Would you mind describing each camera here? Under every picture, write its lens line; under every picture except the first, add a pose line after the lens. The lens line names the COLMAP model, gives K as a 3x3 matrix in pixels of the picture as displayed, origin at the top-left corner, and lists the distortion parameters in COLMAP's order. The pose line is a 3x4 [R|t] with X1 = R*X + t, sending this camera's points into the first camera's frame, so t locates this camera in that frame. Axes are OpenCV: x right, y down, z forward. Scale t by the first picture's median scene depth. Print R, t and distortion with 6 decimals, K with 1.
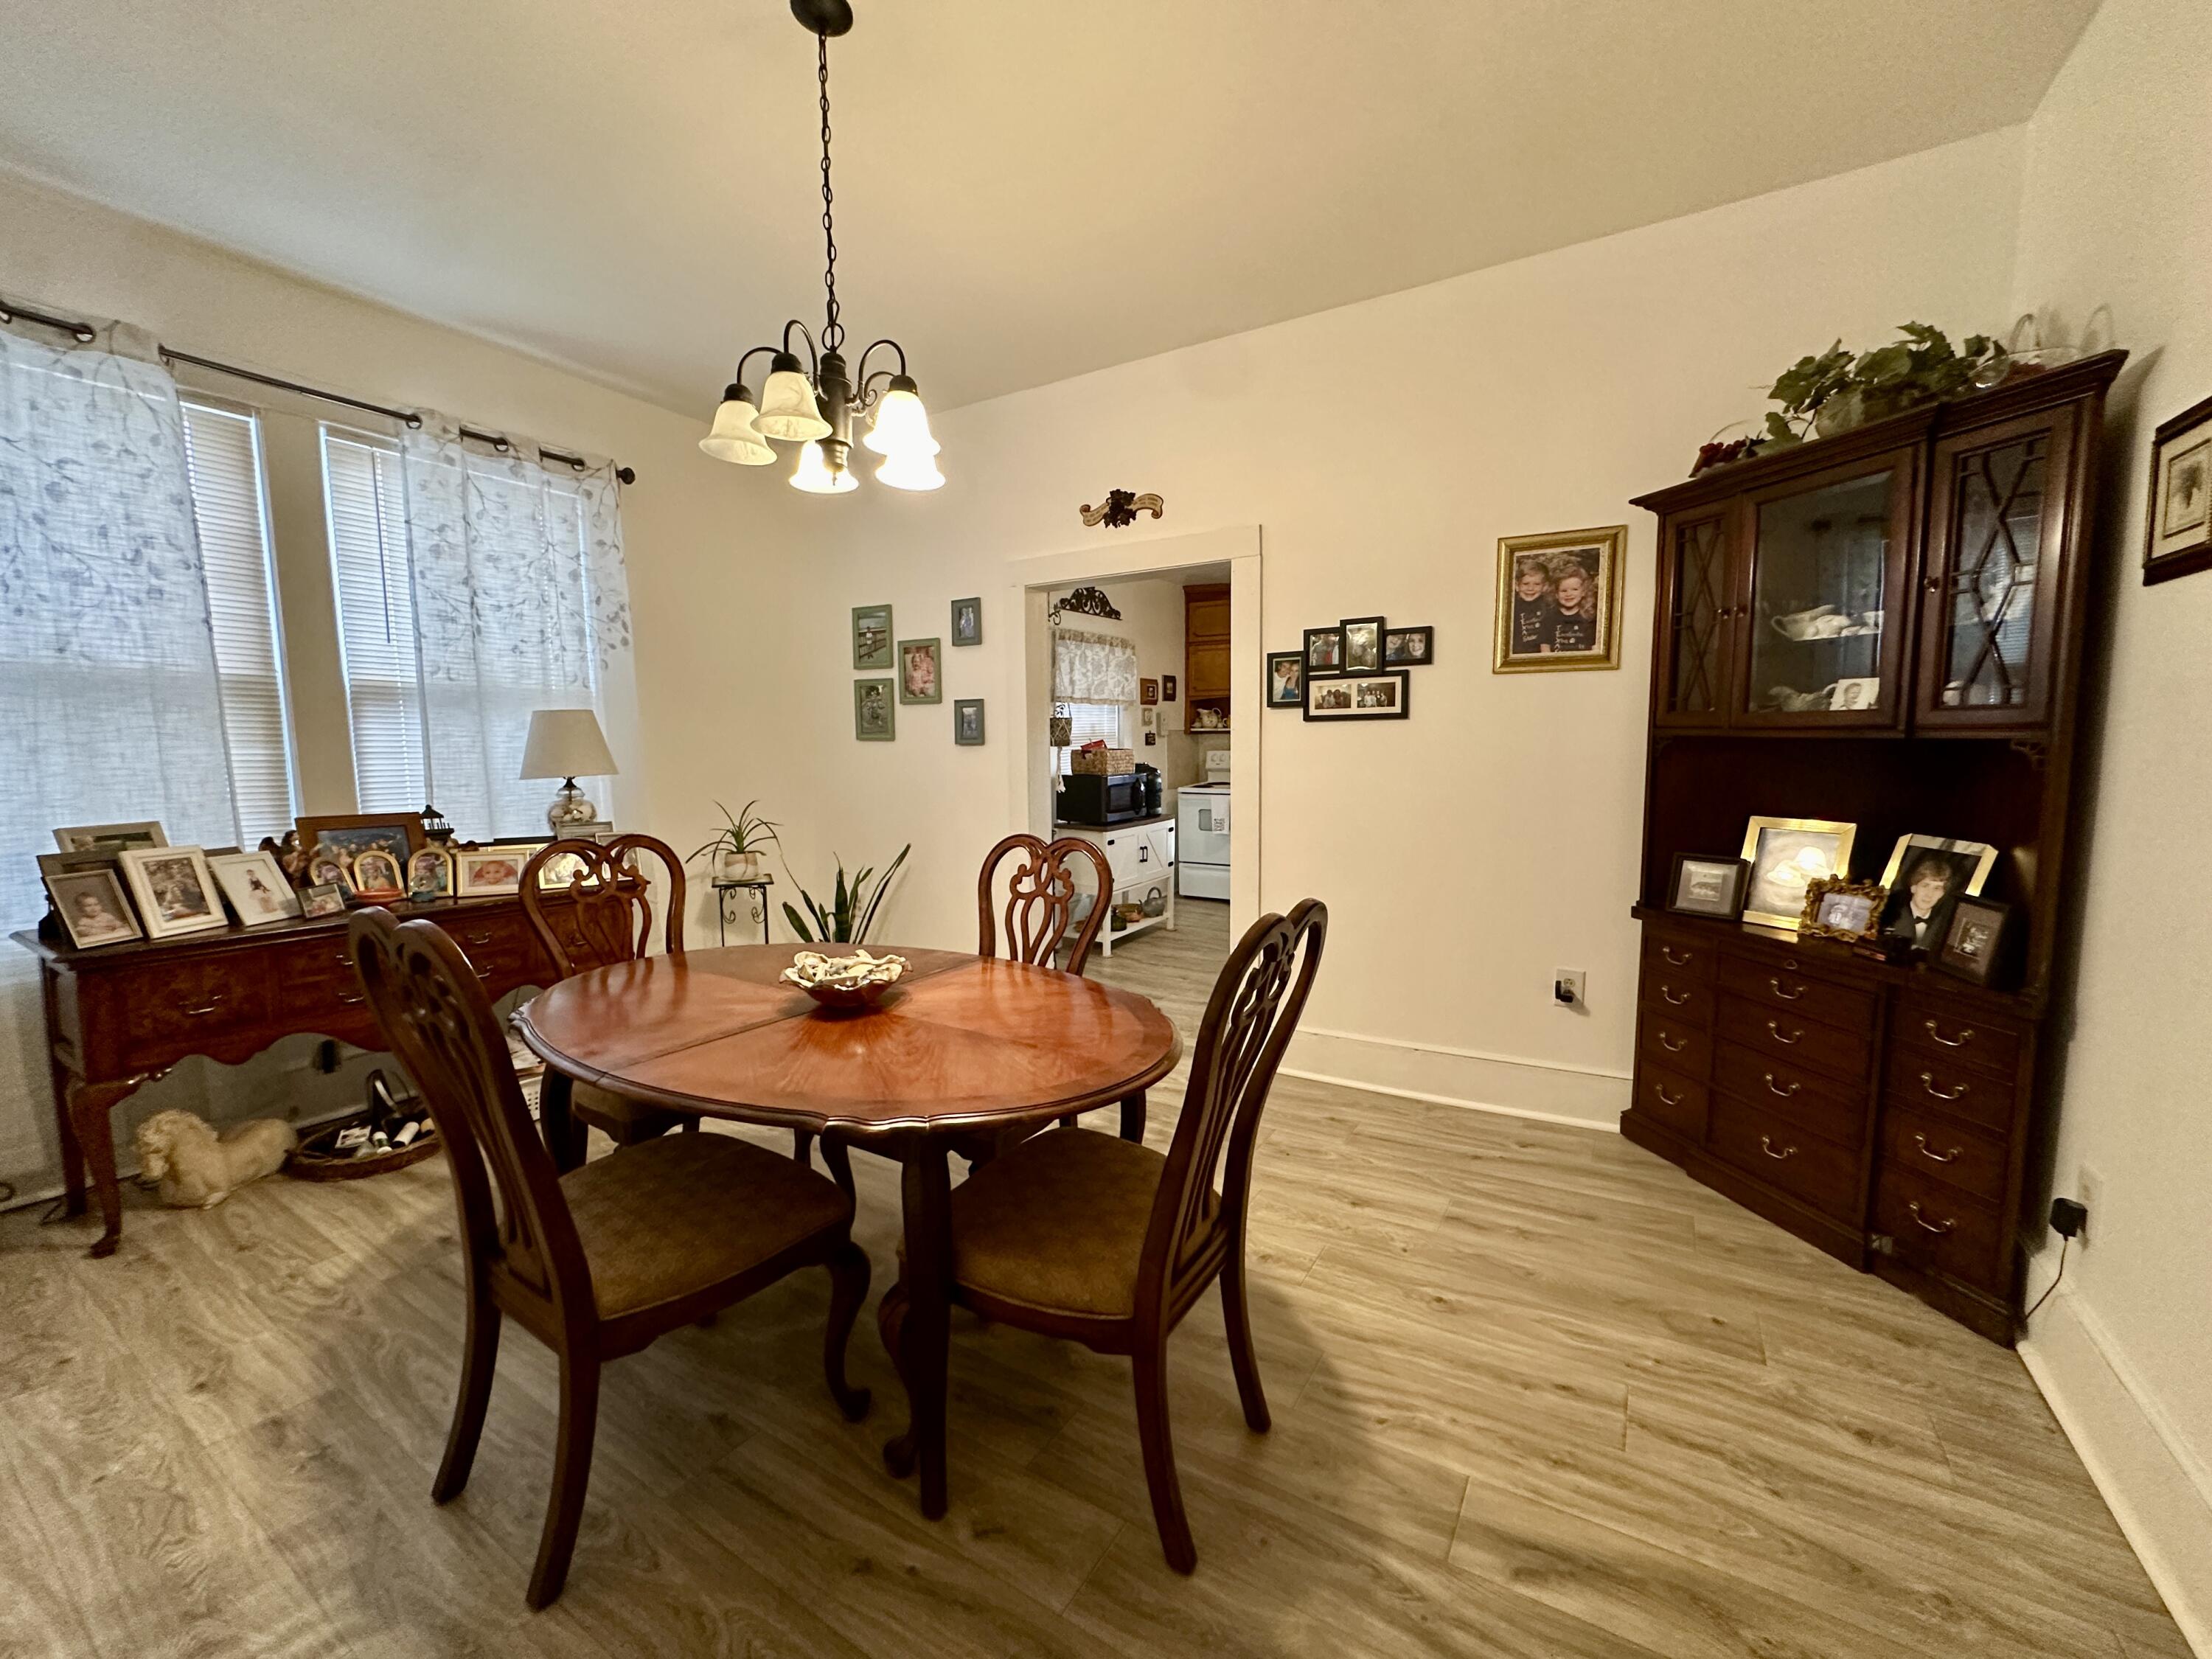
lens RADIAL K [[883.0, 0, 1105.7], [0, 883.0, 829.3], [0, 0, 1]] dist [-0.004103, 0.000144]
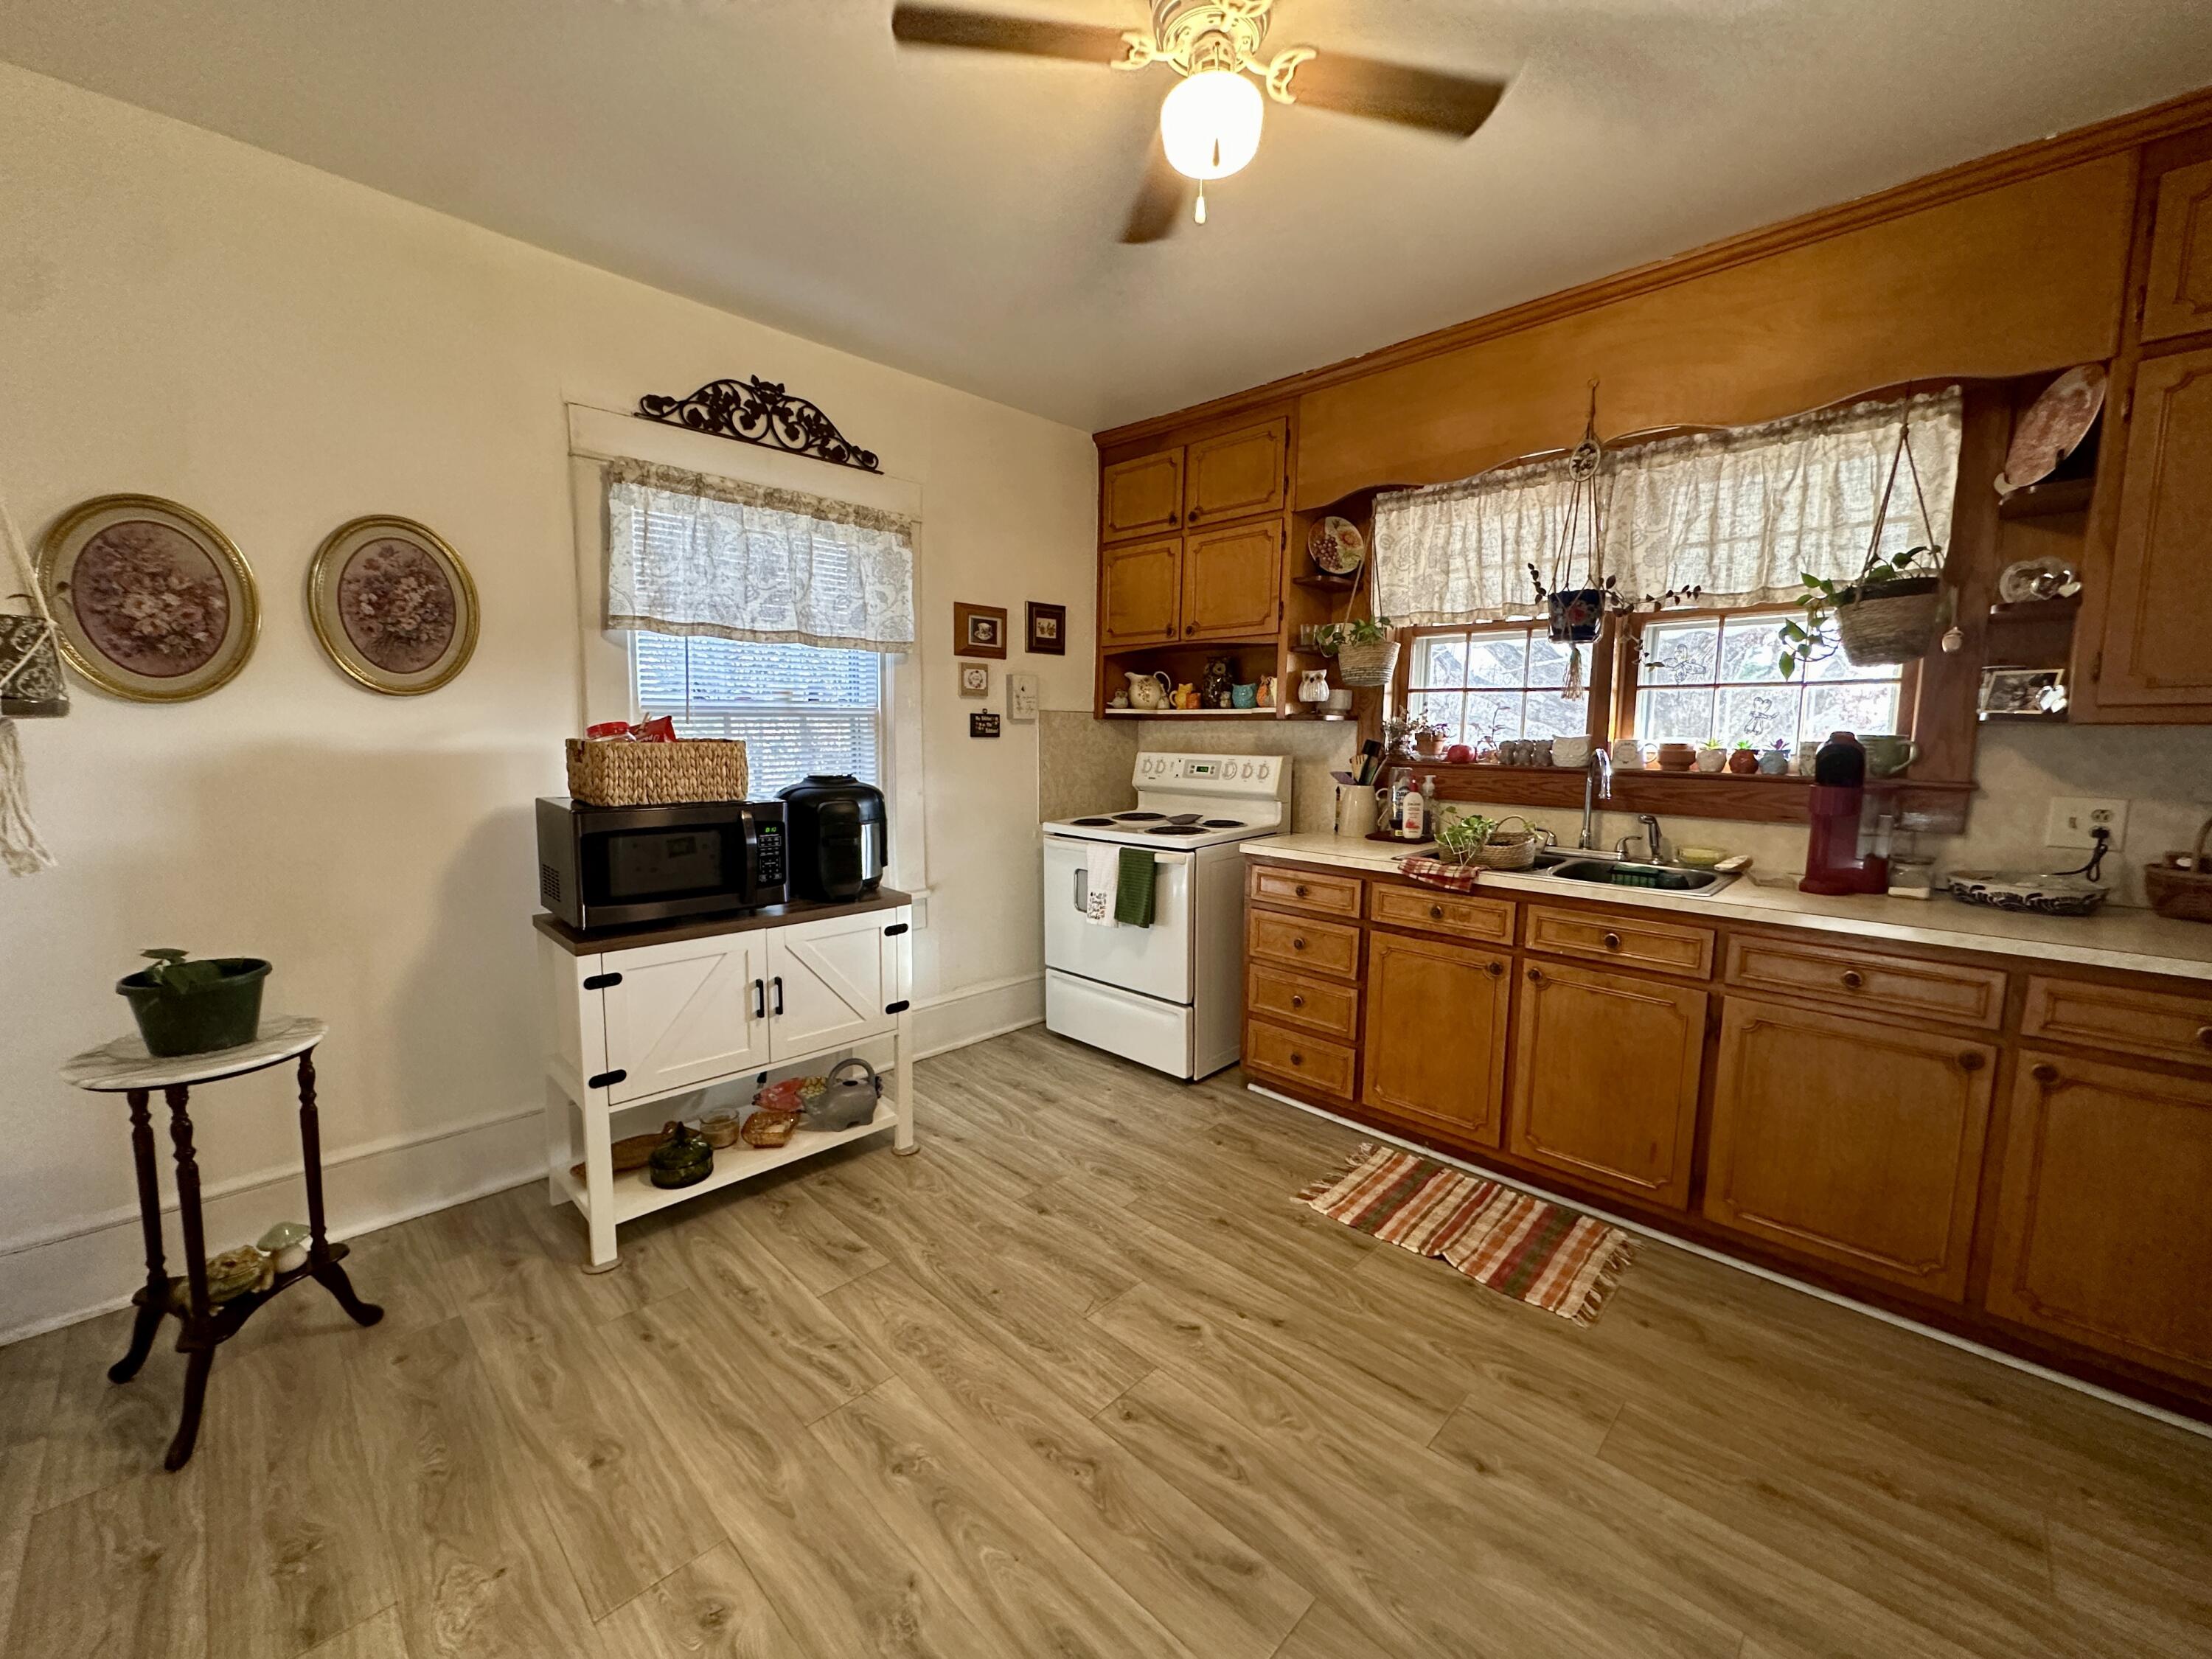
lens RADIAL K [[883.0, 0, 1107.1], [0, 883.0, 833.8], [0, 0, 1]] dist [-0.004103, 0.000144]
pose [[0.973865, 0.050948, -0.221339, 0.262624], [-0.048405, 0.998685, 0.016901, -0.057920], [0.221909, -0.005746, 0.975050, 0.581494]]
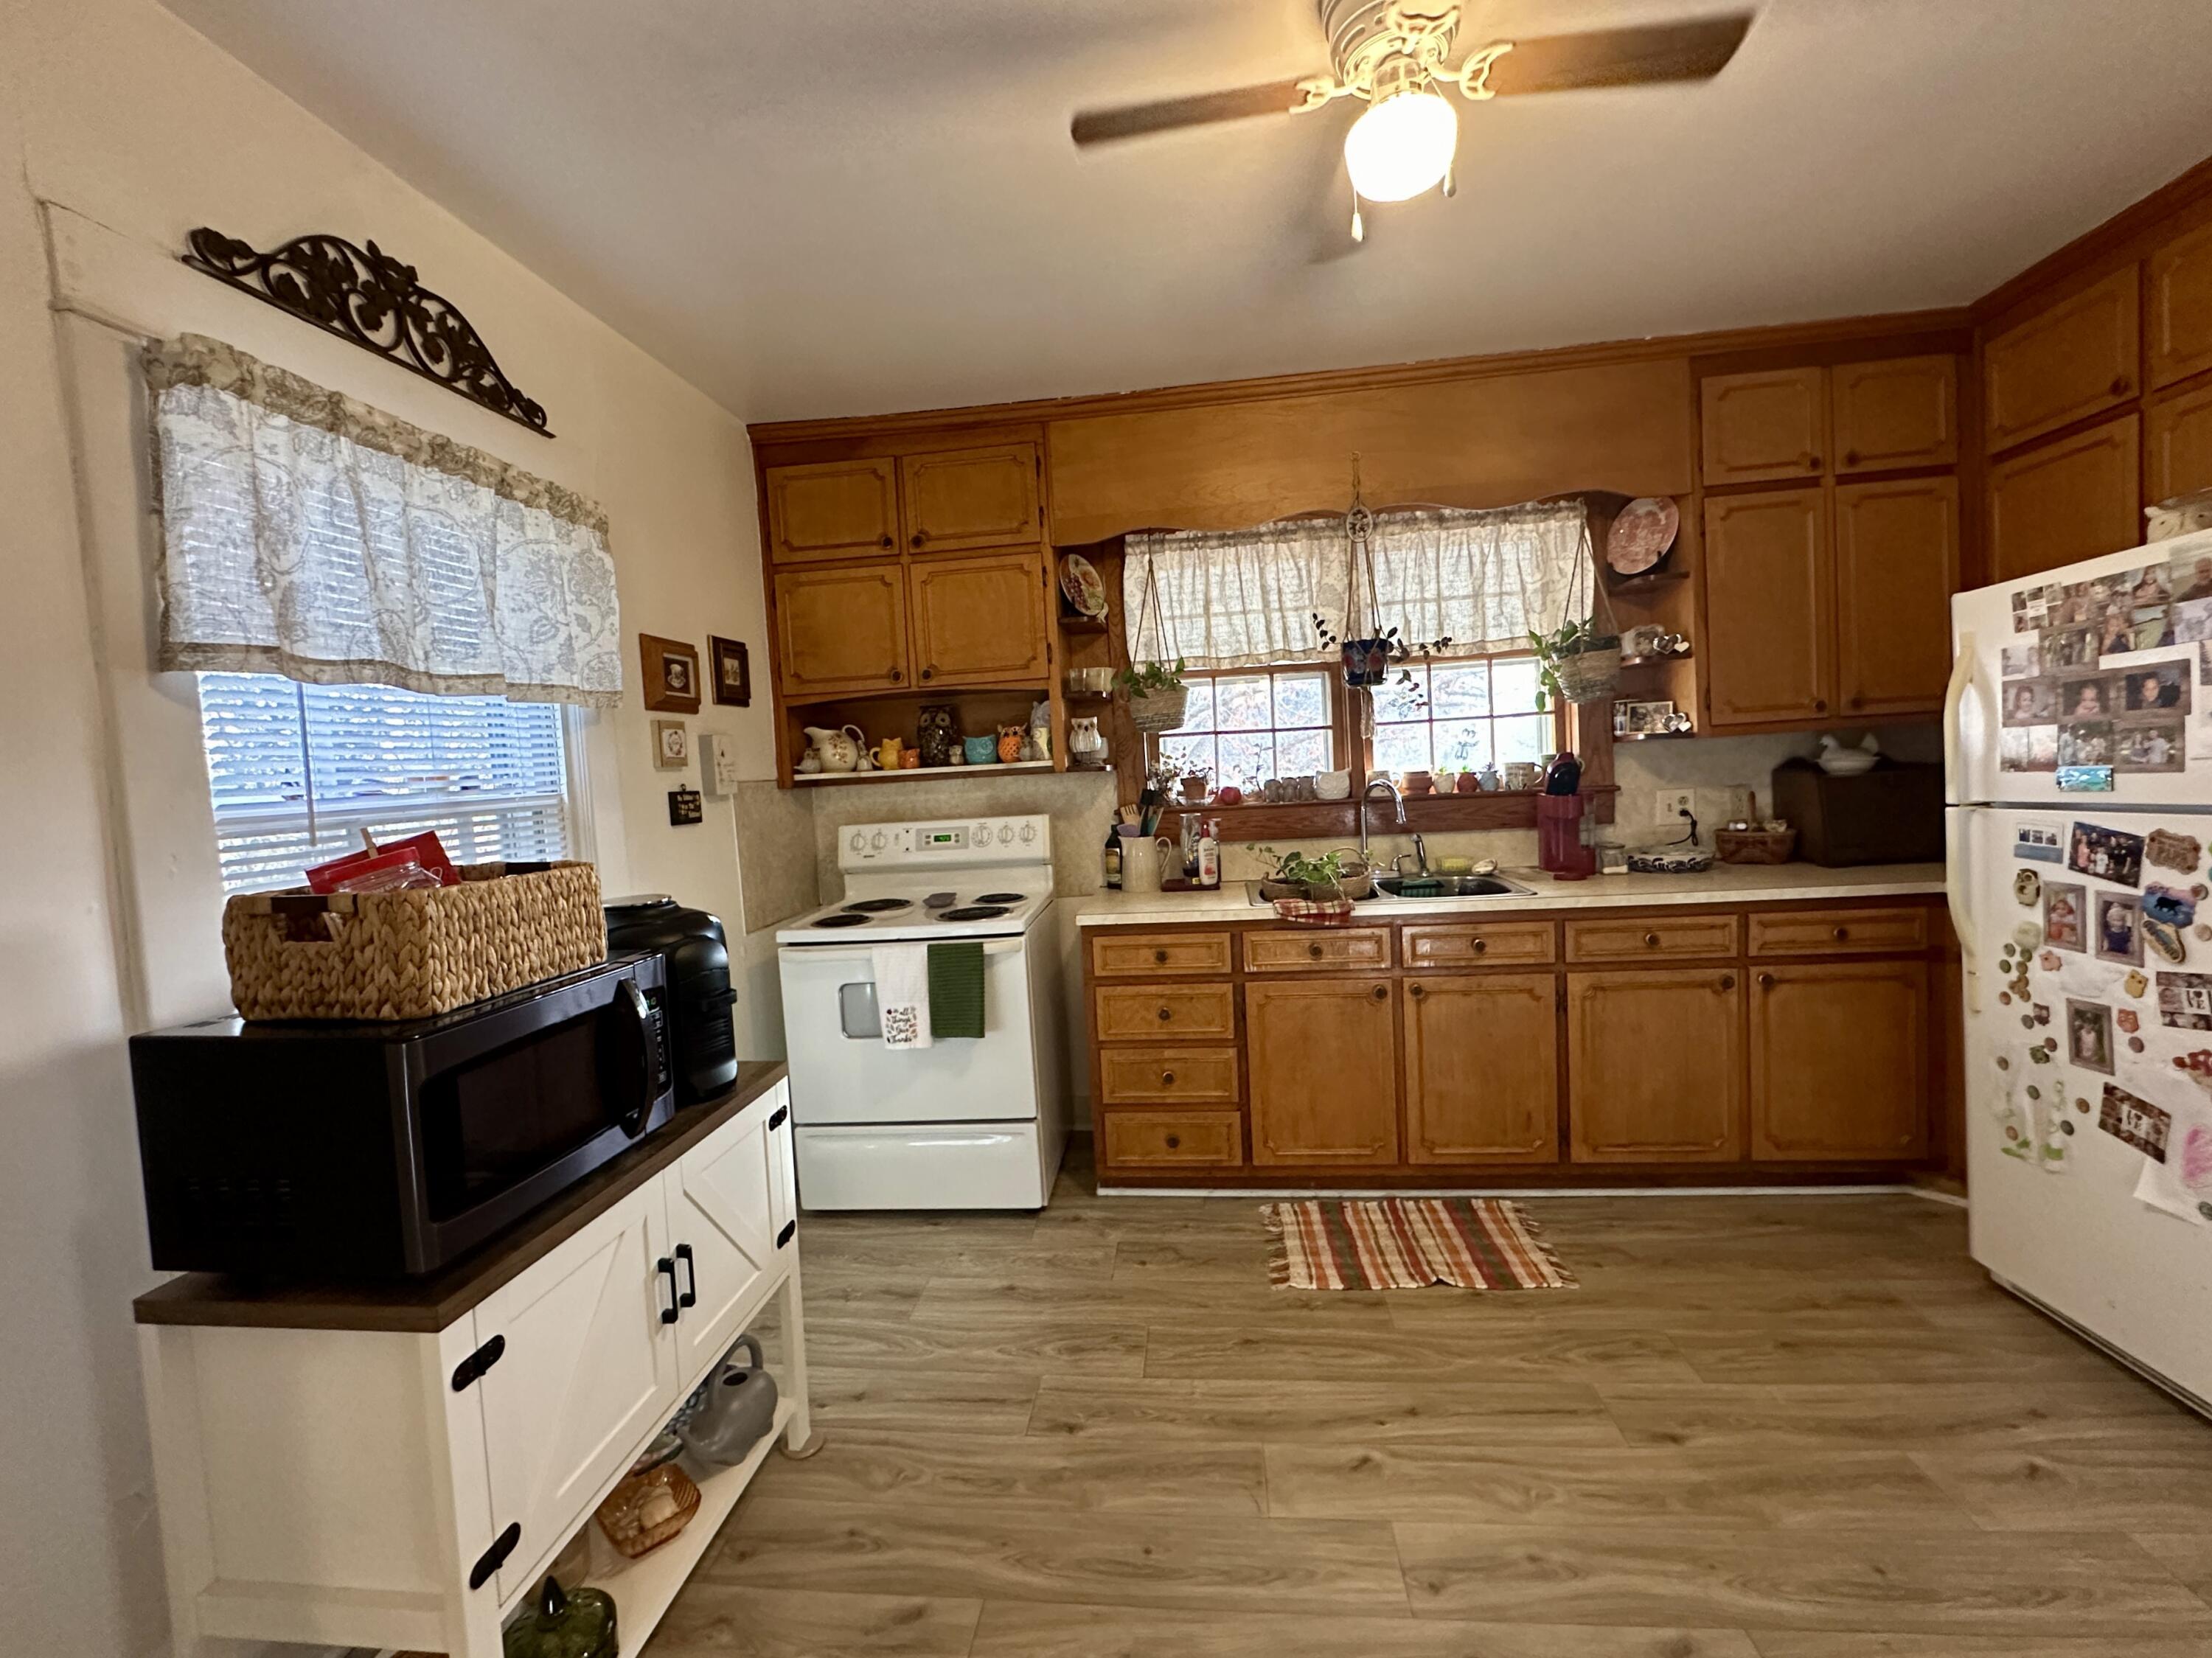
lens RADIAL K [[973.5, 0, 1108.9], [0, 973.5, 831.8], [0, 0, 1]] dist [-0.002499, -0.000277]
pose [[0.902711, -0.067681, 0.424892, 0.041854], [0.091230, 0.995204, -0.035298, -0.070282], [-0.420465, 0.070627, 0.904556, 0.639860]]
